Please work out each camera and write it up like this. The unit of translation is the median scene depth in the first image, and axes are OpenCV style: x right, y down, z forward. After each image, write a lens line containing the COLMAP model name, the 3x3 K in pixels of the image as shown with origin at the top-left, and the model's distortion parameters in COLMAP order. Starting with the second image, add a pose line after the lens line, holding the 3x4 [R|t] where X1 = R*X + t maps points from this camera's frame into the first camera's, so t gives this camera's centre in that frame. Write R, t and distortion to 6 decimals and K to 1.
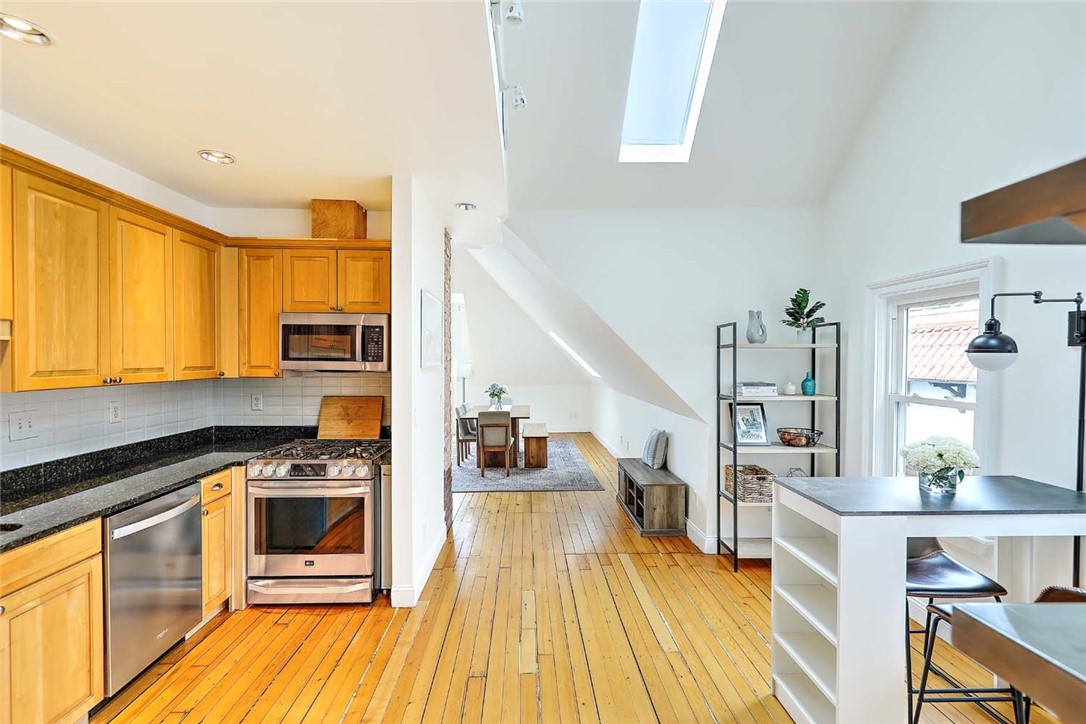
lens RADIAL K [[488.7, 0, 543.0], [0, 488.7, 362.0], [0, 0, 1]] dist [-0.001728, 0.000135]
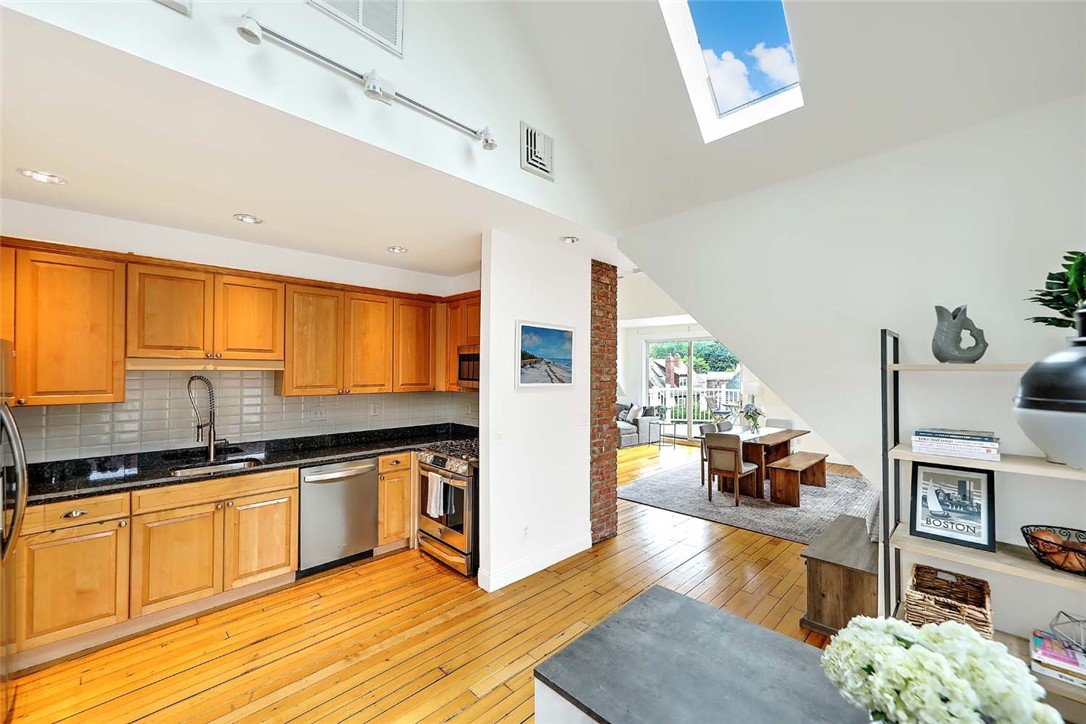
lens RADIAL K [[424.5, 0, 544.1], [0, 424.5, 364.1], [0, 0, 1]] dist [0.001399, 0.000112]
pose [[0.683057, -0.011817, -0.730269, 0.477995], [-0.009215, 0.999650, -0.024795, -0.019685], [0.730307, 0.023665, 0.682709, 0.319517]]
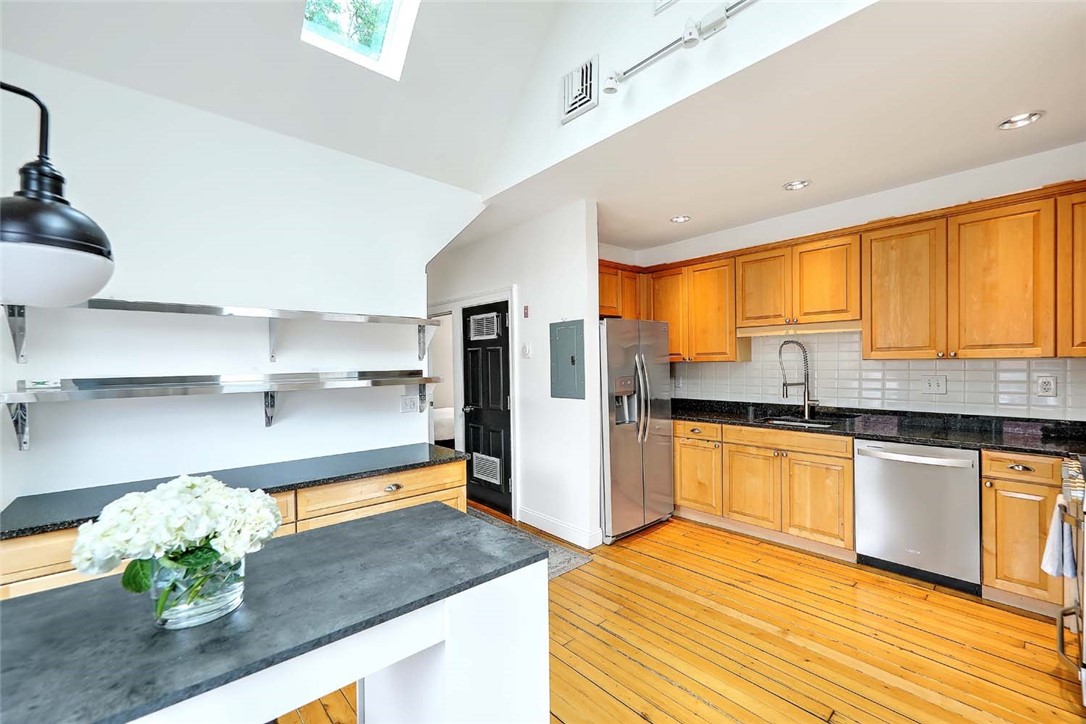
lens RADIAL K [[452.2, 0, 541.3], [0, 452.2, 365.7], [0, 0, 1]] dist [0.001120, 0.000179]
pose [[-0.776437, 0.006890, -0.630158, 0.460825], [0.001622, 0.999959, 0.008935, 0.035903], [0.630193, 0.005915, -0.776416, 0.830486]]
